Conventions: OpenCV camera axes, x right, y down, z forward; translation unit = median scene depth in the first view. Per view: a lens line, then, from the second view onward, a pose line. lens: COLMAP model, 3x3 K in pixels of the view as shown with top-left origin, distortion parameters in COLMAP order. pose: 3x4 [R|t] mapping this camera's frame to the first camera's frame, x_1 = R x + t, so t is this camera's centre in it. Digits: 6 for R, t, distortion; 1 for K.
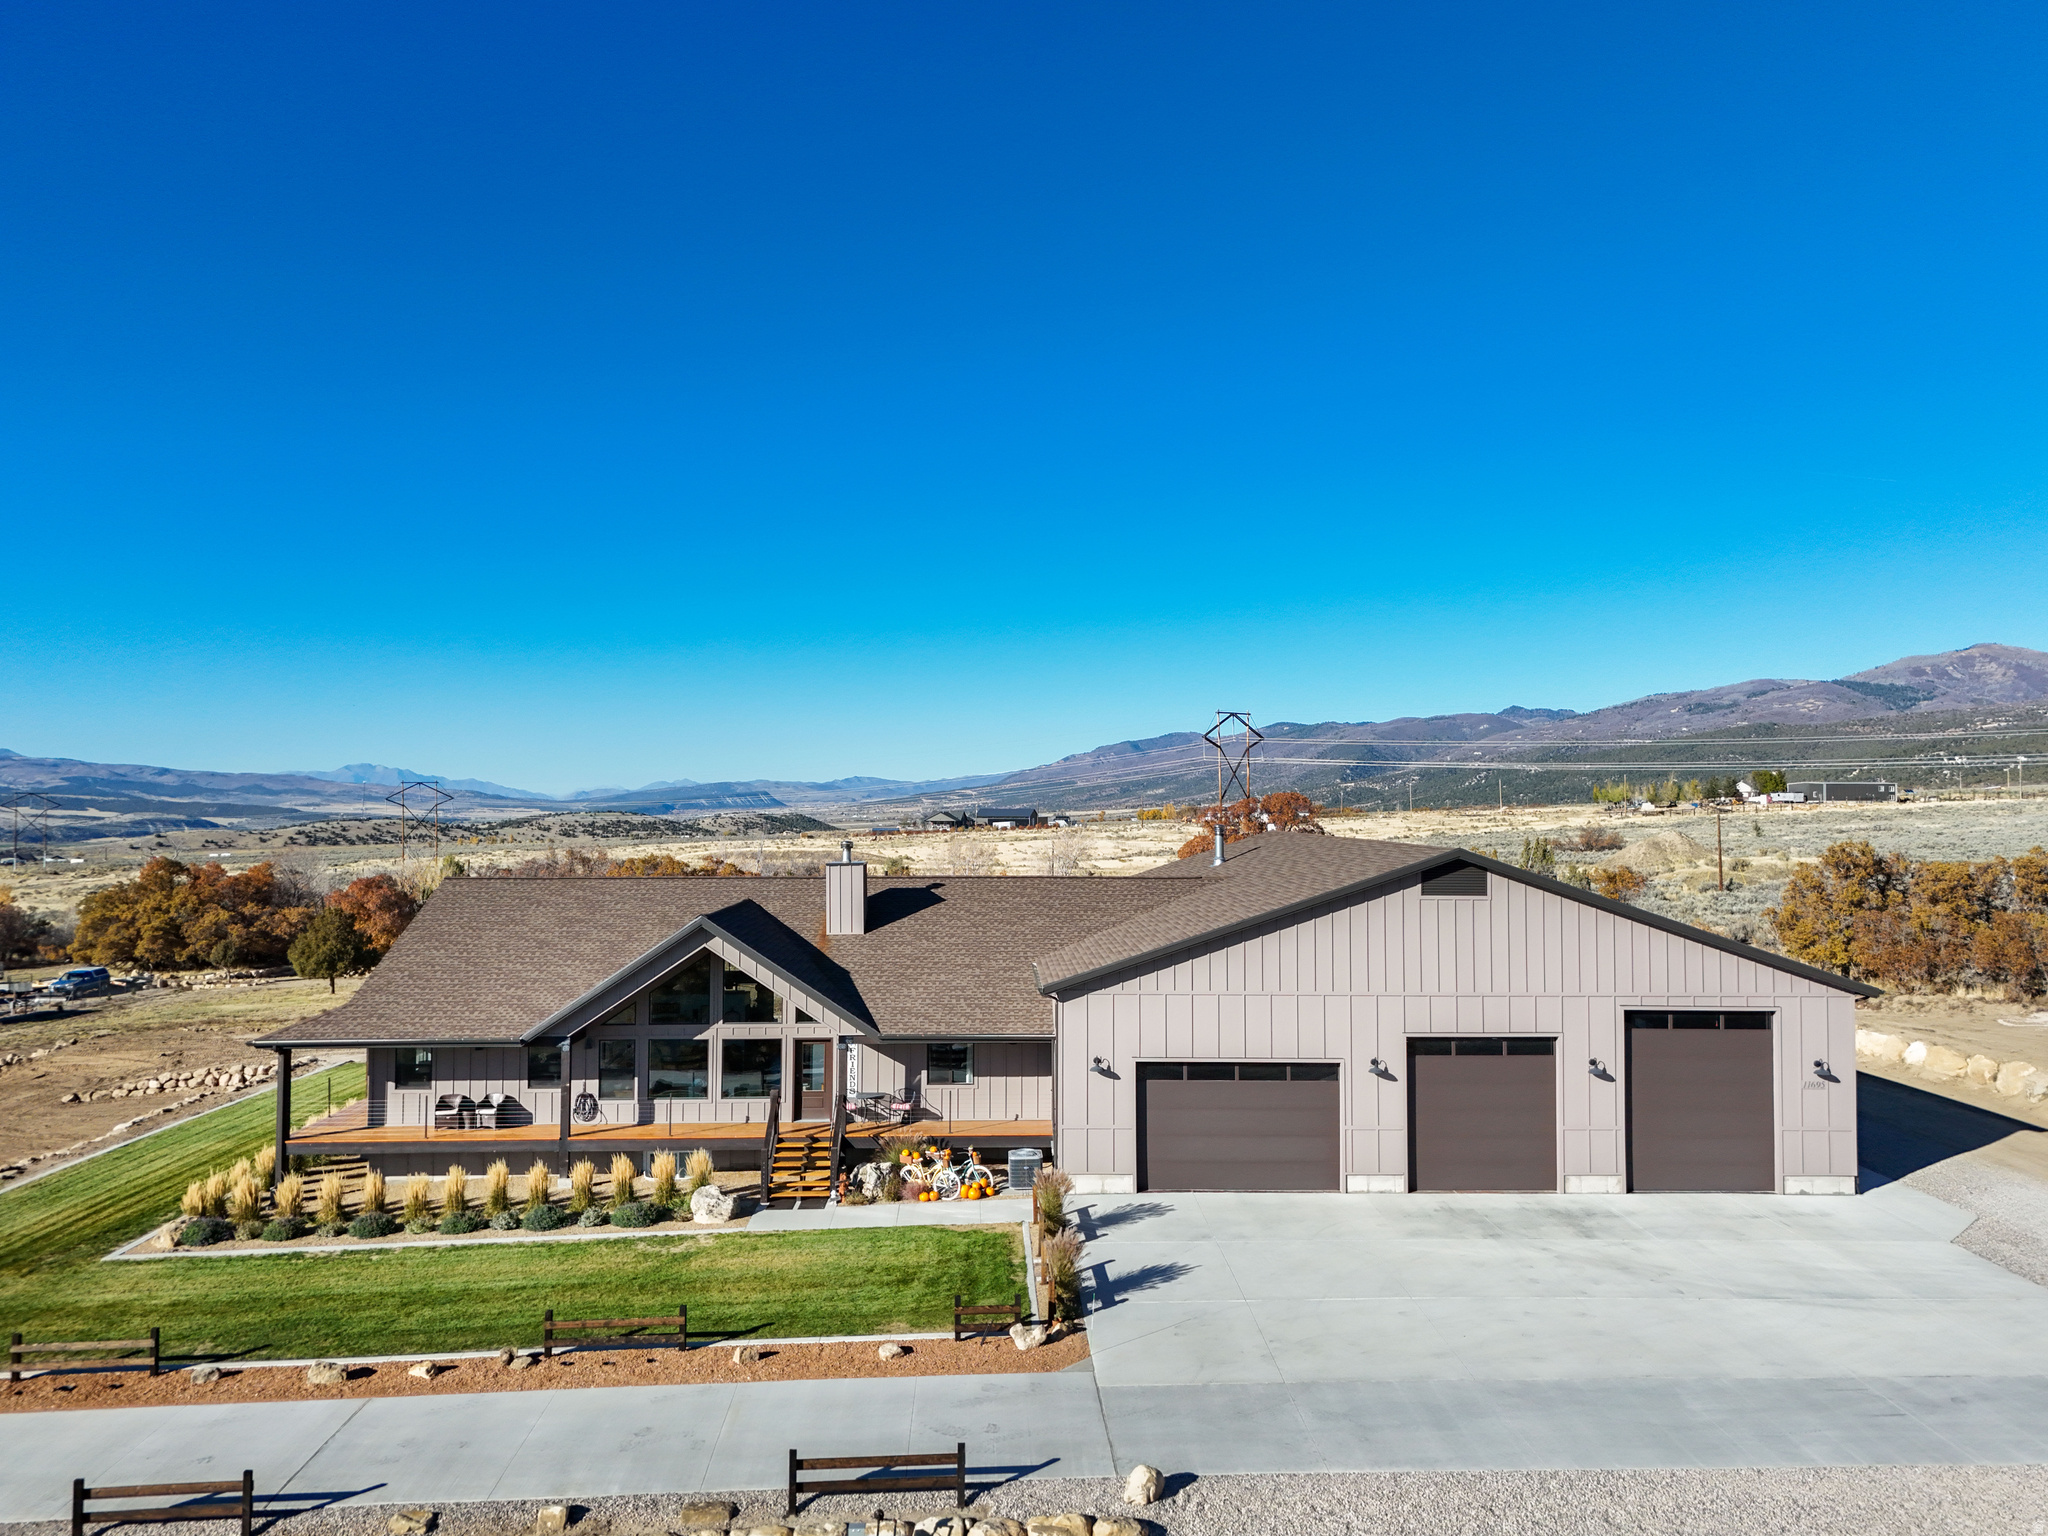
lens RADIAL K [[1528.1, 0, 1025.7], [0, 1528.1, 777.7], [0, 0, 1]] dist [0.072471, -0.068577]
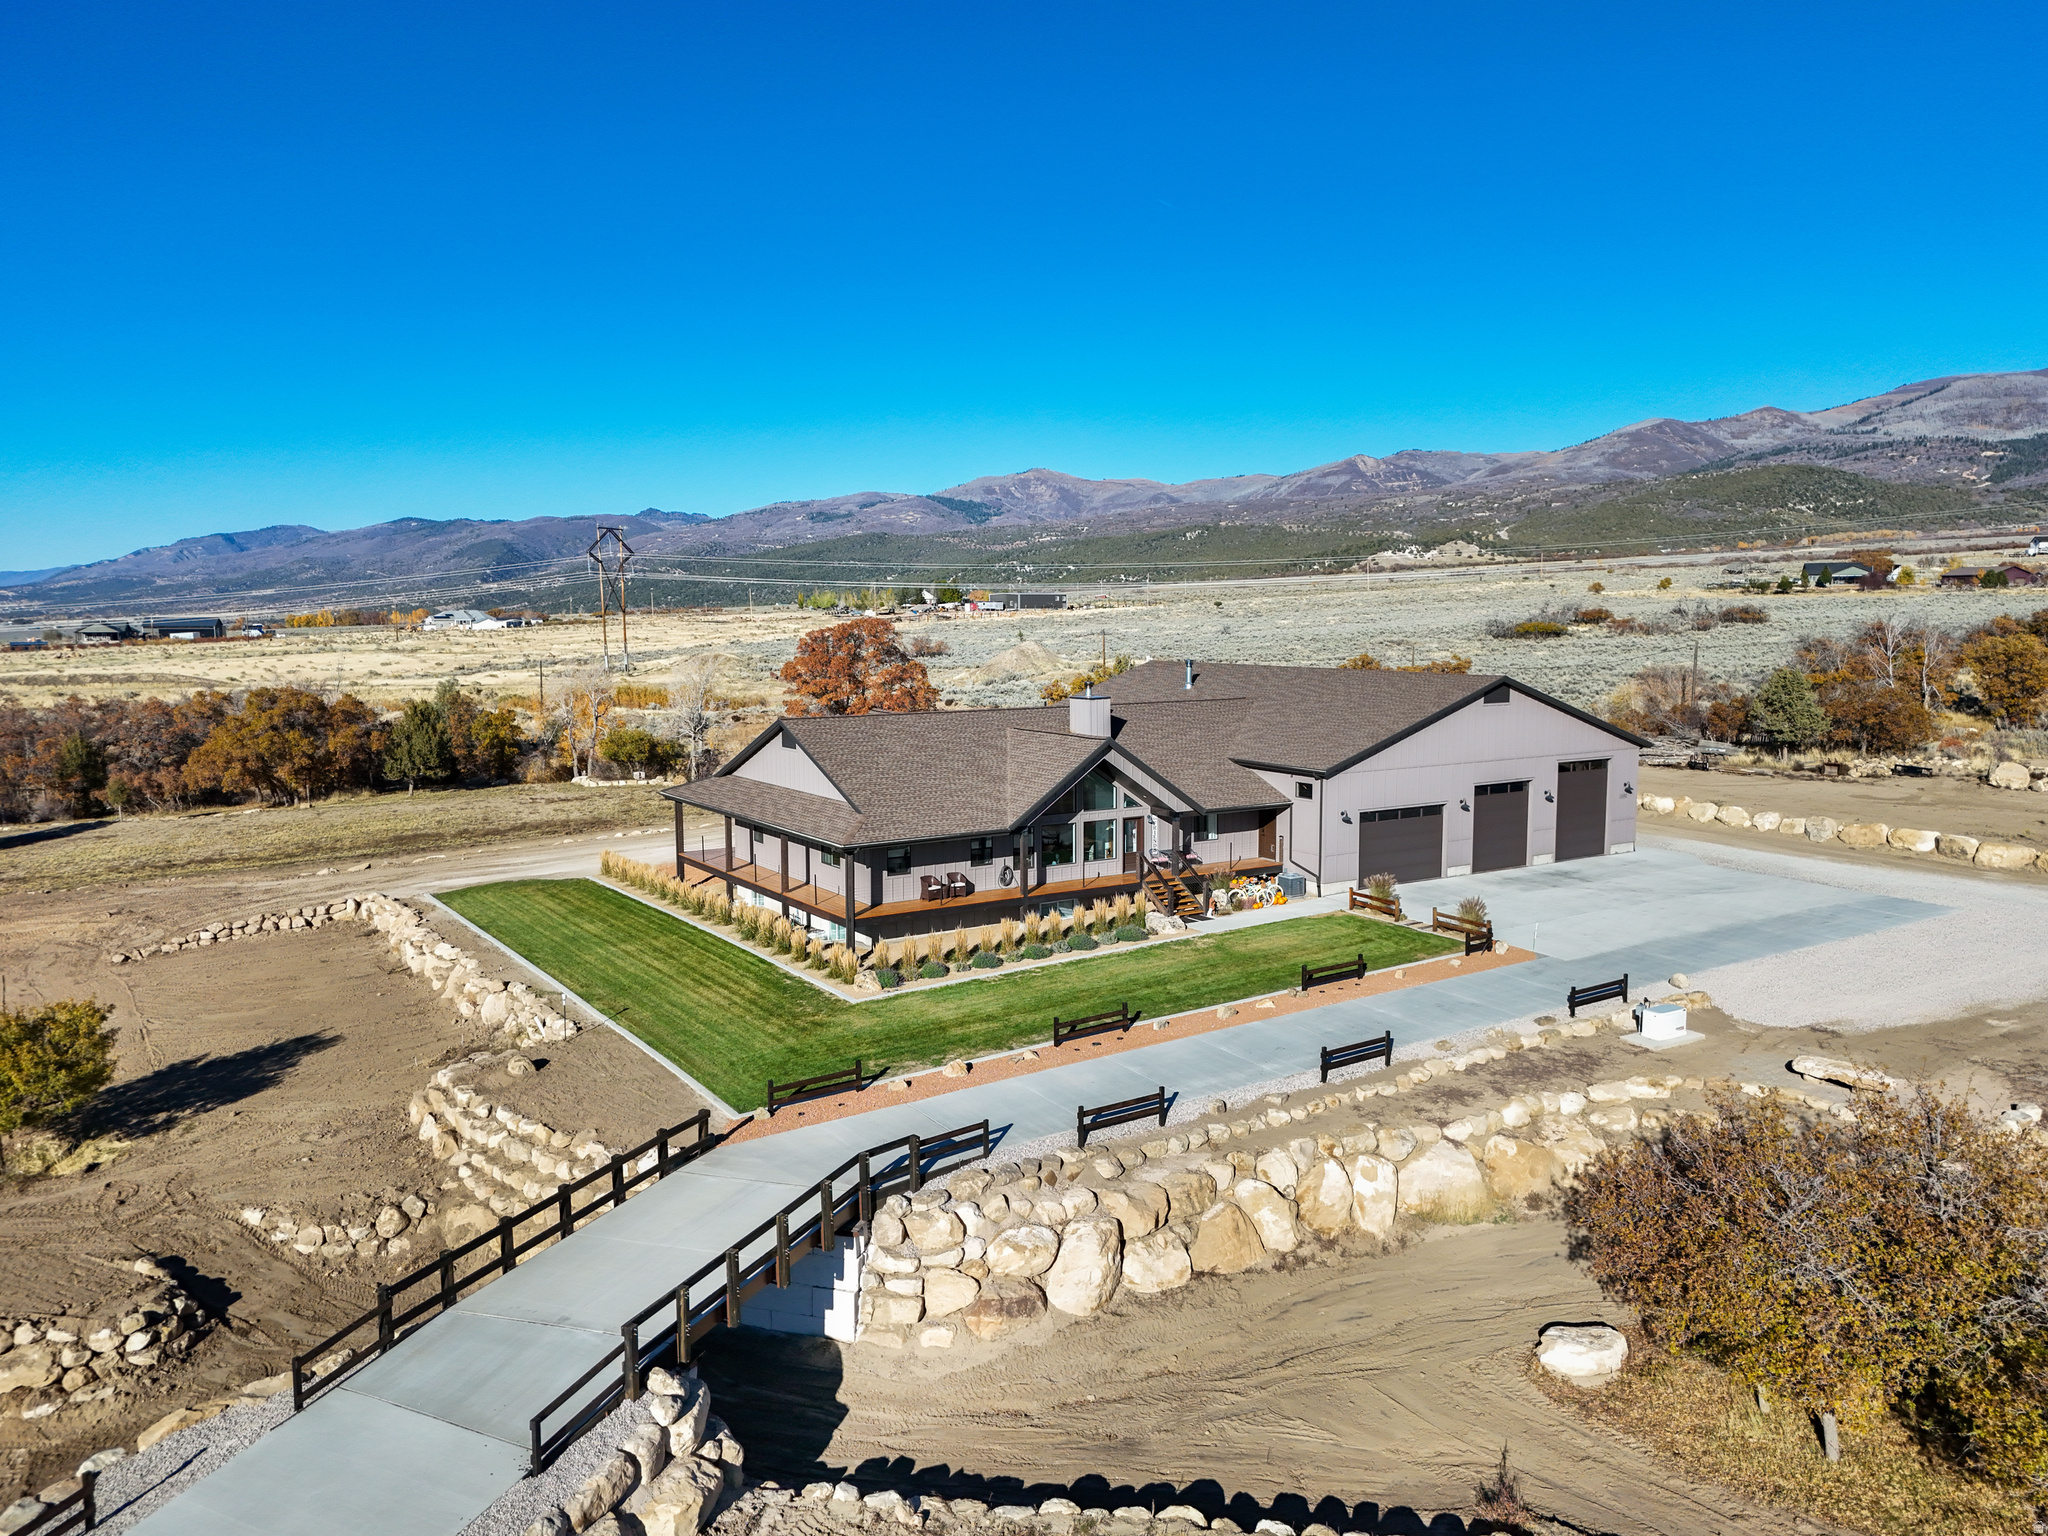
lens RADIAL K [[1510.7, 0, 1032.9], [0, 1510.7, 775.4], [0, 0, 1]] dist [0.074978, -0.073198]
pose [[0.850922, -0.062665, 0.521541, -1.059501], [-0.004670, 0.991917, 0.126803, -0.057127], [-0.525272, -0.110335, 0.843751, -0.179487]]
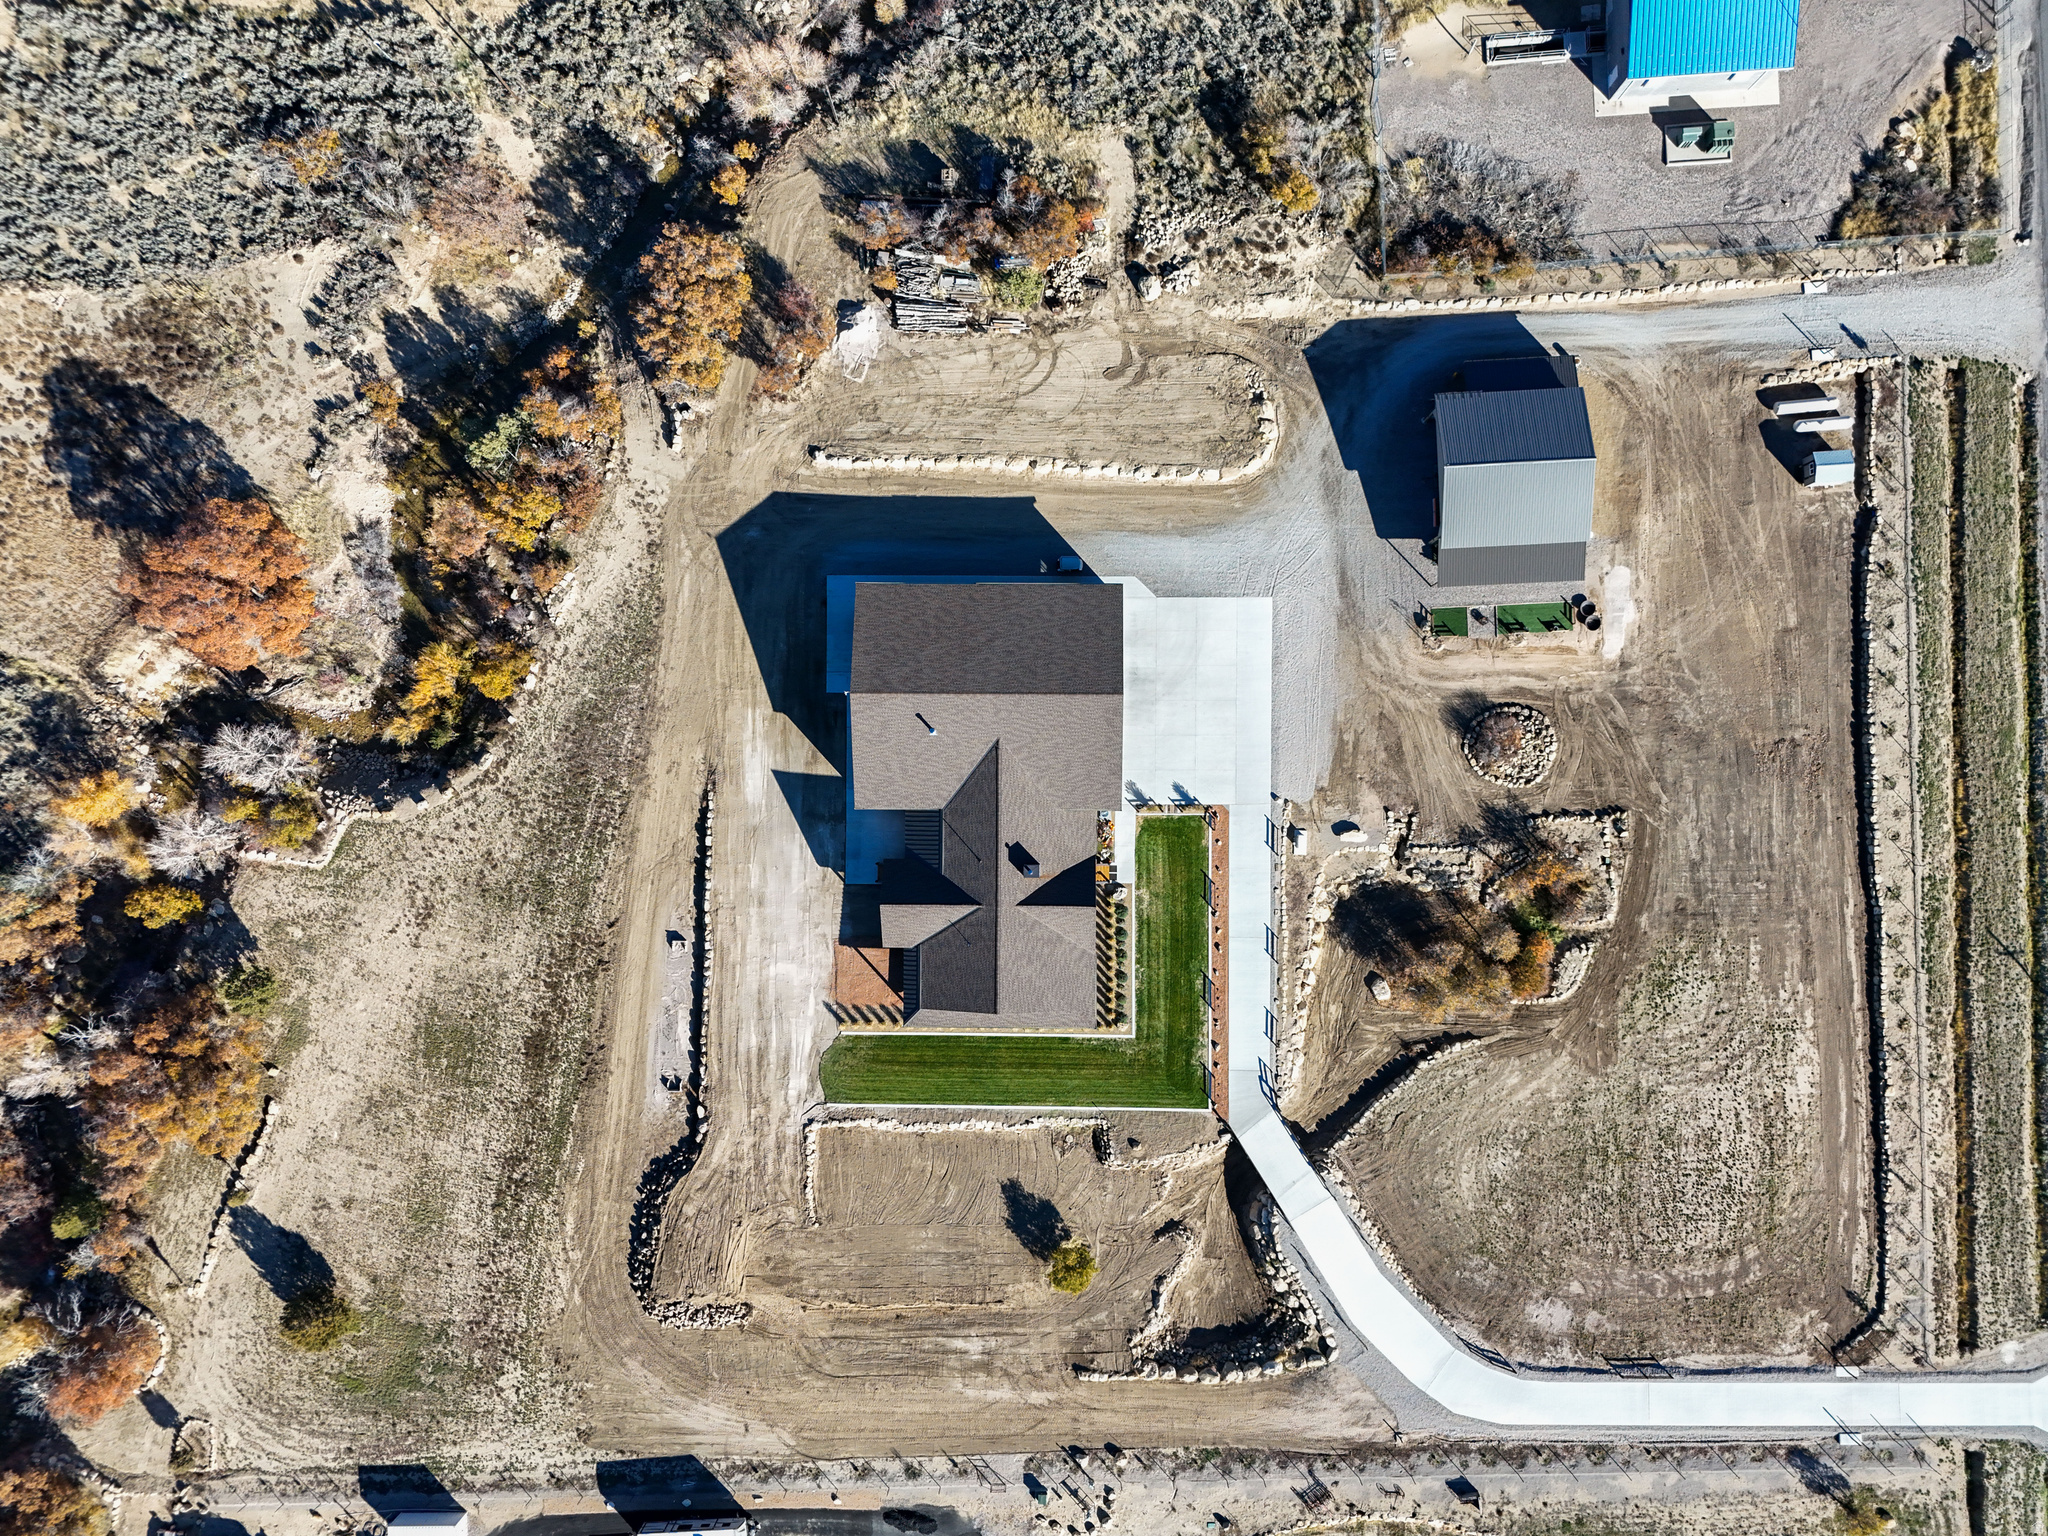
lens RADIAL K [[1510.7, 0, 1032.9], [0, 1510.7, 775.4], [0, 0, 1]] dist [0.074978, -0.073198]
pose [[0.031798, -0.999399, 0.013783, 0.030107], [0.008750, 0.014068, 0.999863, -3.453804], [-0.999456, -0.031673, 0.009192, 1.160699]]
